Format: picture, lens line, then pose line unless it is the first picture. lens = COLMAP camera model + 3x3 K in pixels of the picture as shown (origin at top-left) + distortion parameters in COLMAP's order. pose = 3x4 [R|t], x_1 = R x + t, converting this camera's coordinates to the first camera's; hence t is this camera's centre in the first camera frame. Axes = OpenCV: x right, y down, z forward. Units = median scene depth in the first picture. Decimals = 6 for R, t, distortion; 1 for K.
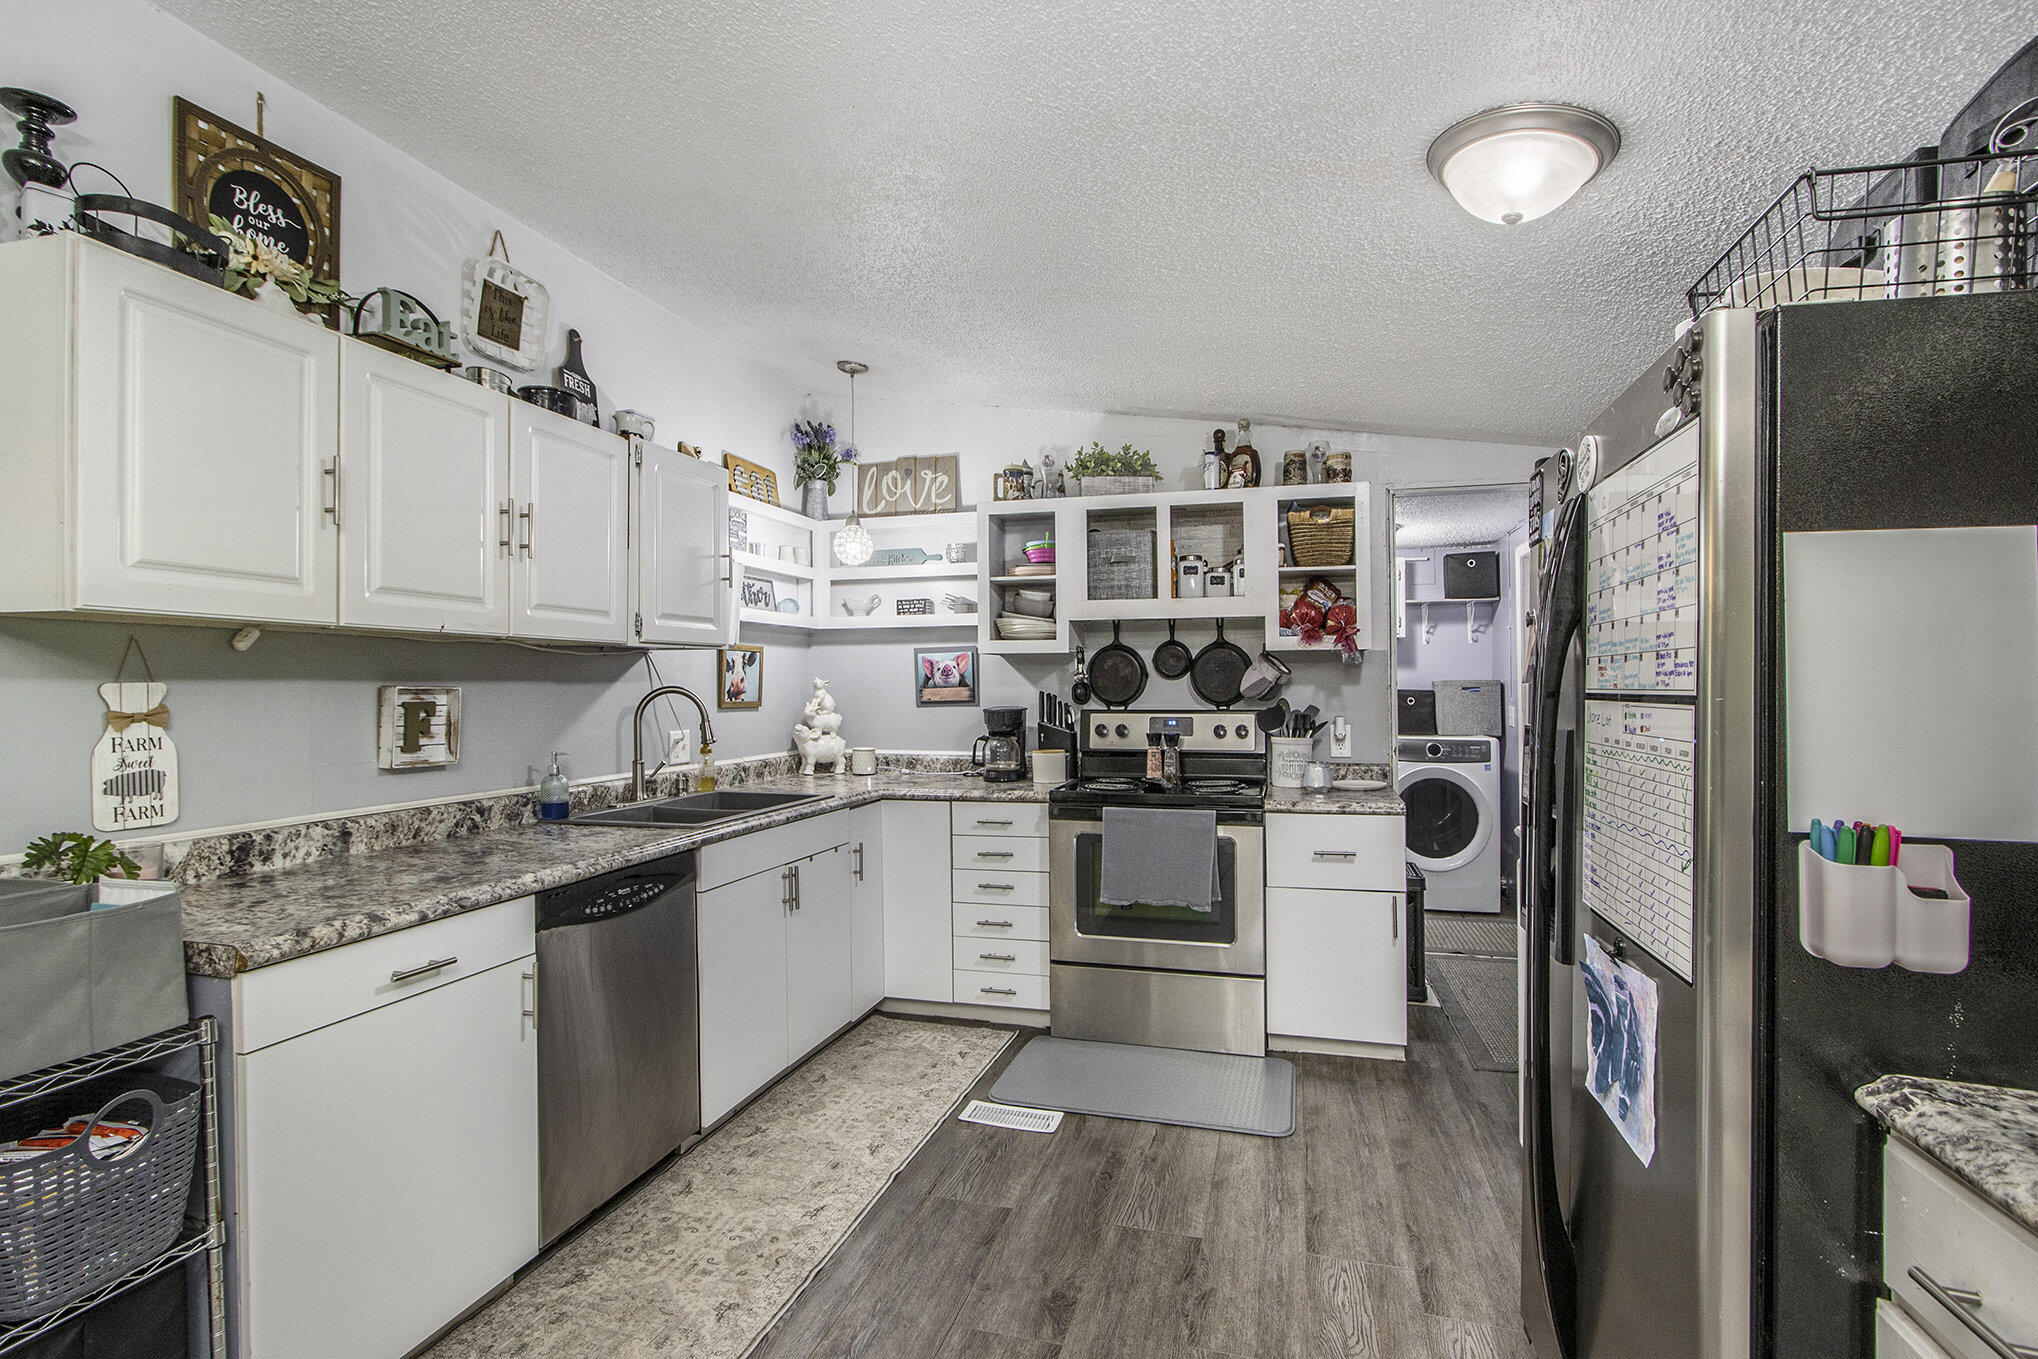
lens RADIAL K [[953.3, 0, 1049.9], [0, 953.3, 684.3], [0, 0, 1]] dist [-0.005192, -0.000091]
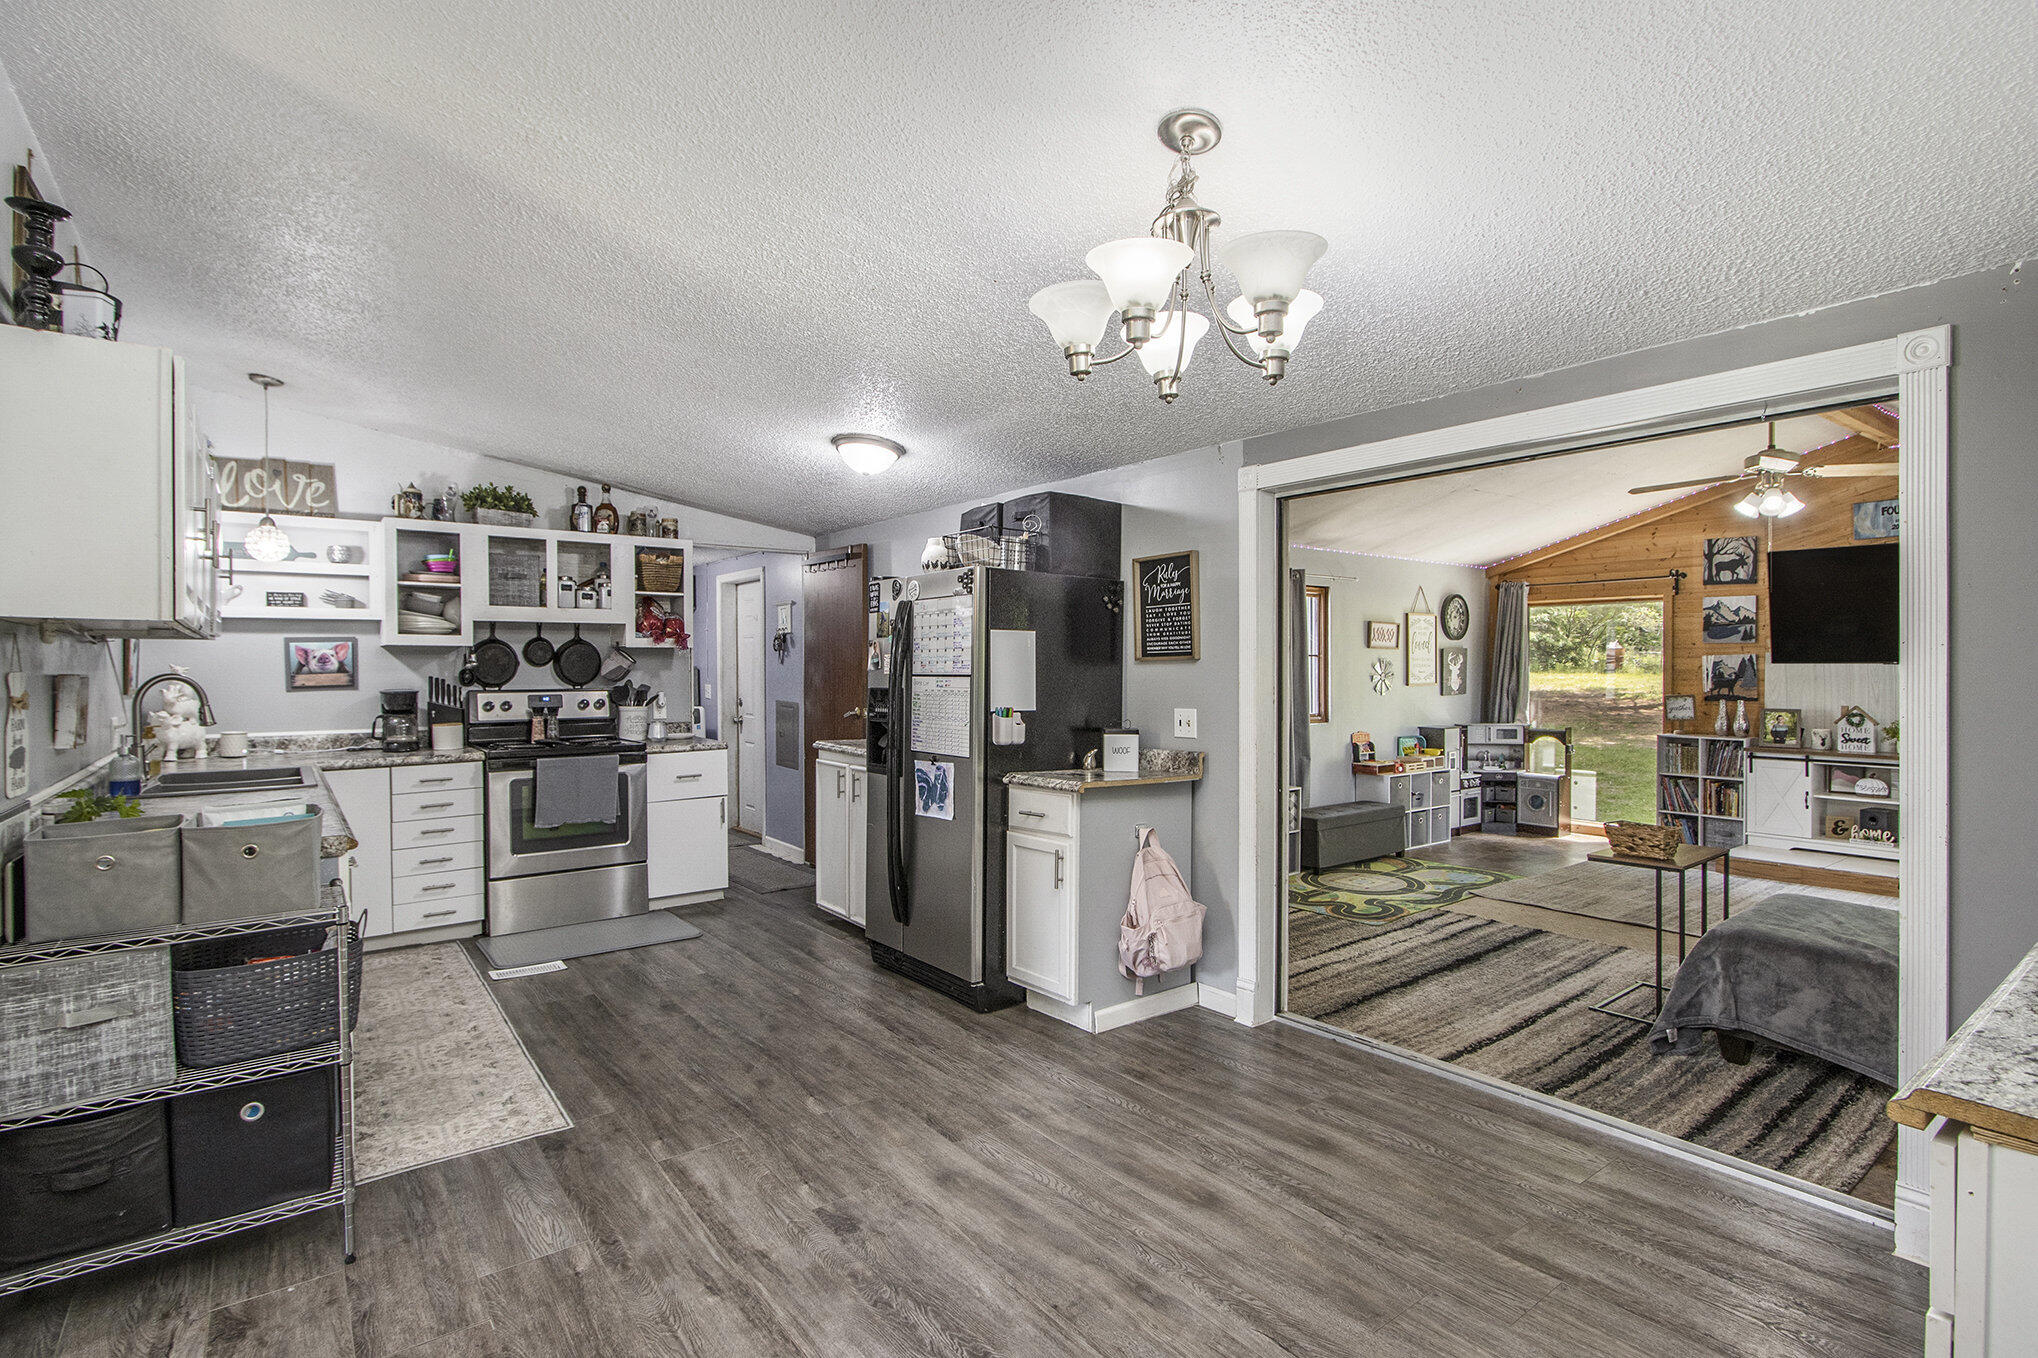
lens RADIAL K [[1010.8, 0, 1026.2], [0, 1010.8, 671.2], [0, 0, 1]] dist [-0.008470, -0.001143]
pose [[0.583420, -0.002845, 0.812165, -0.640146], [0.000216, 0.999994, 0.003348, -0.003386], [-0.812170, -0.001778, 0.583418, -0.384388]]
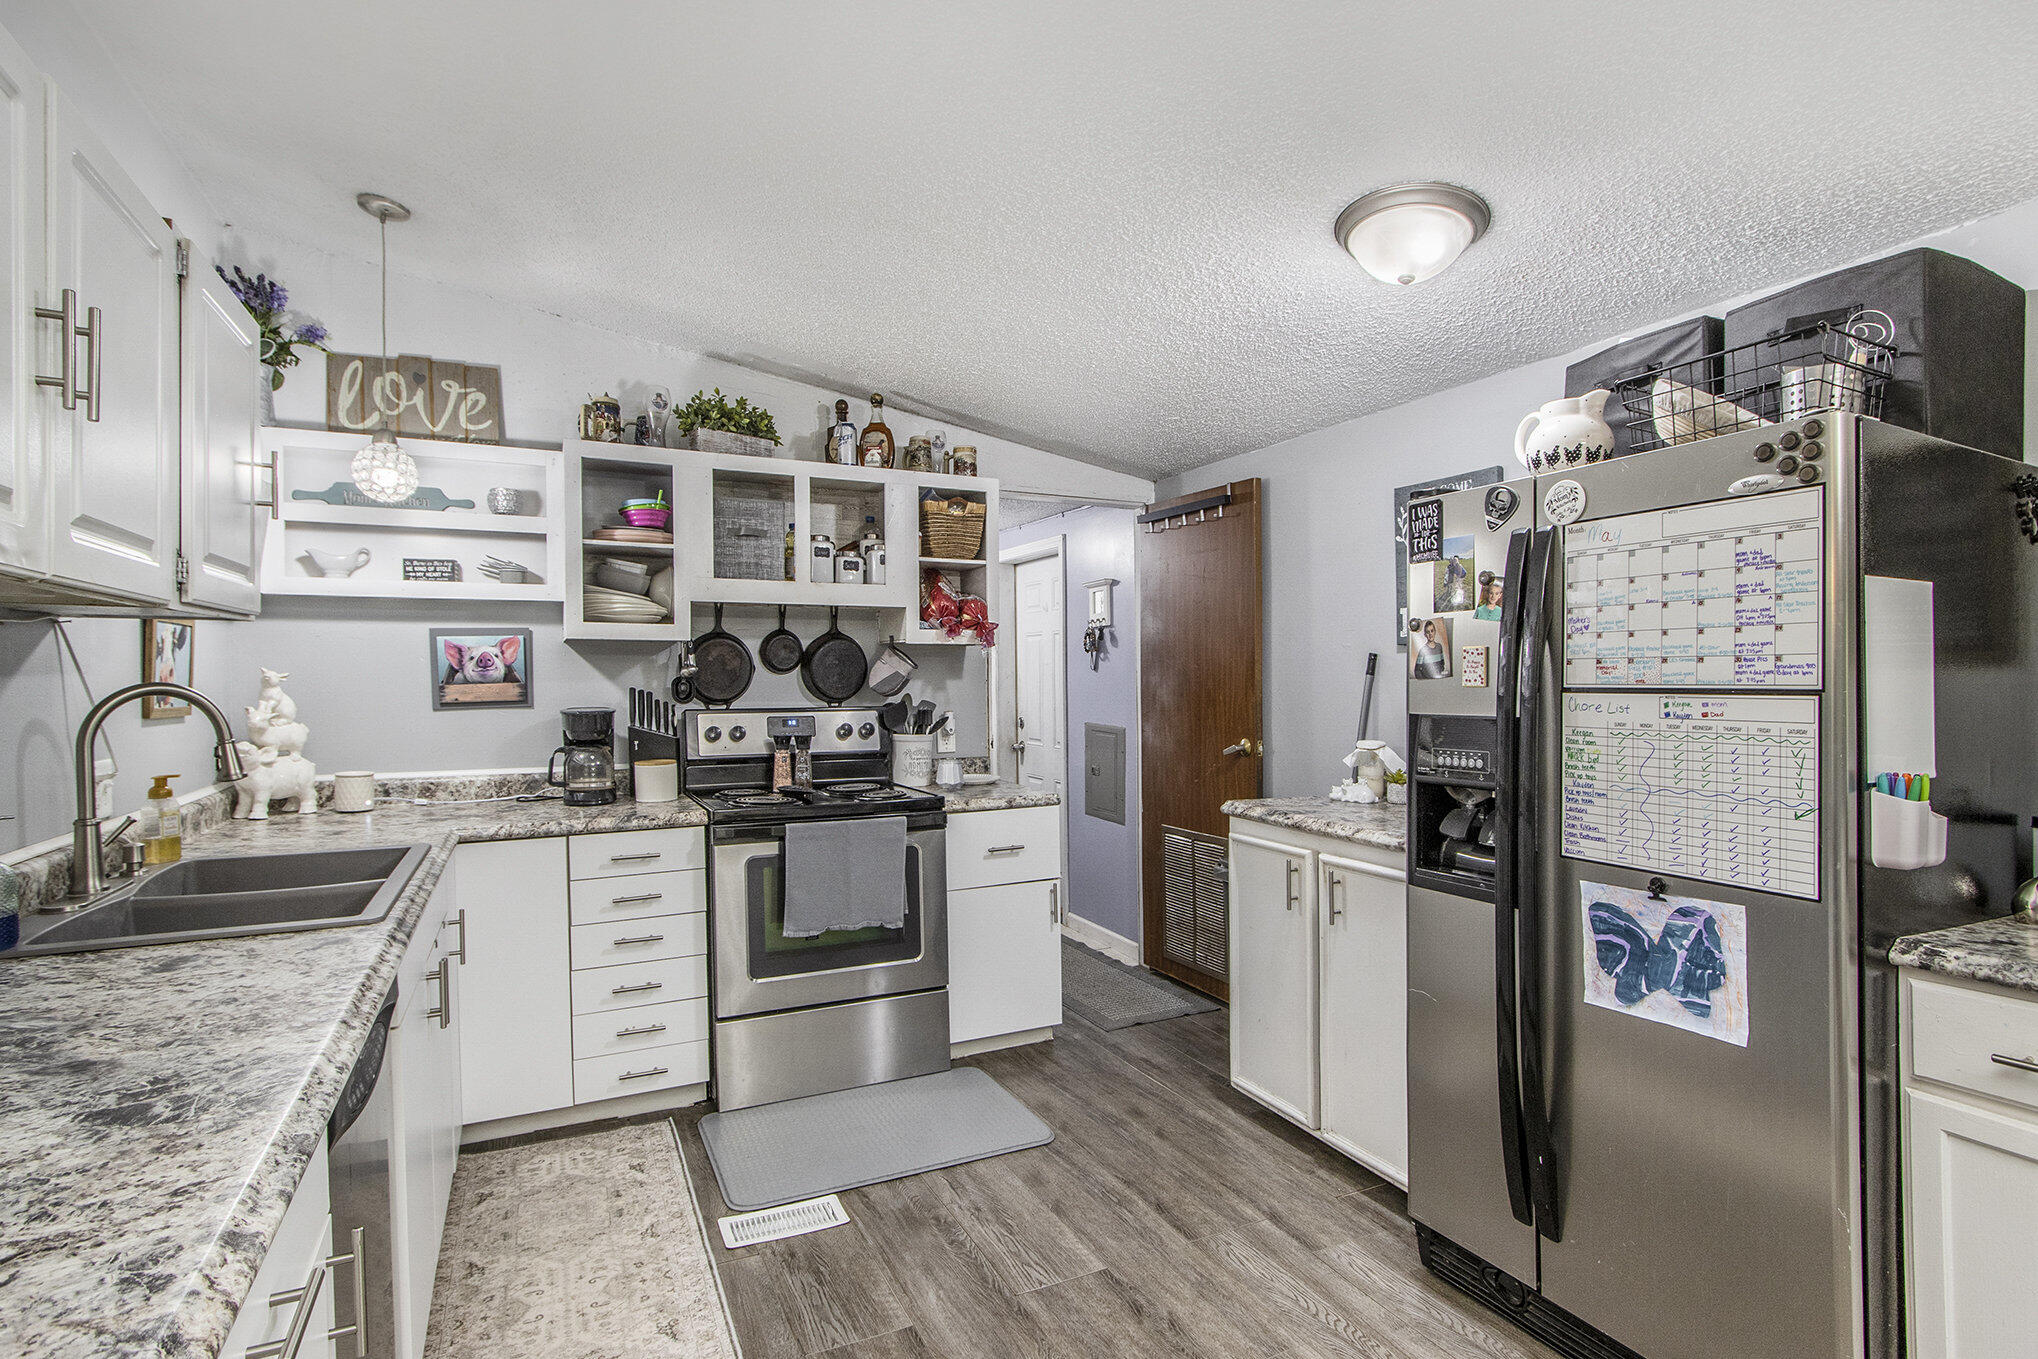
lens RADIAL K [[973.7, 0, 943.4], [0, 973.7, 685.3], [0, 0, 1]] dist [-0.001338, 0.000145]
pose [[0.770653, -0.004154, 0.637241, -0.343574], [-0.000504, 0.999974, 0.007128, -0.000692], [-0.637255, -0.005815, 0.770631, 0.217656]]
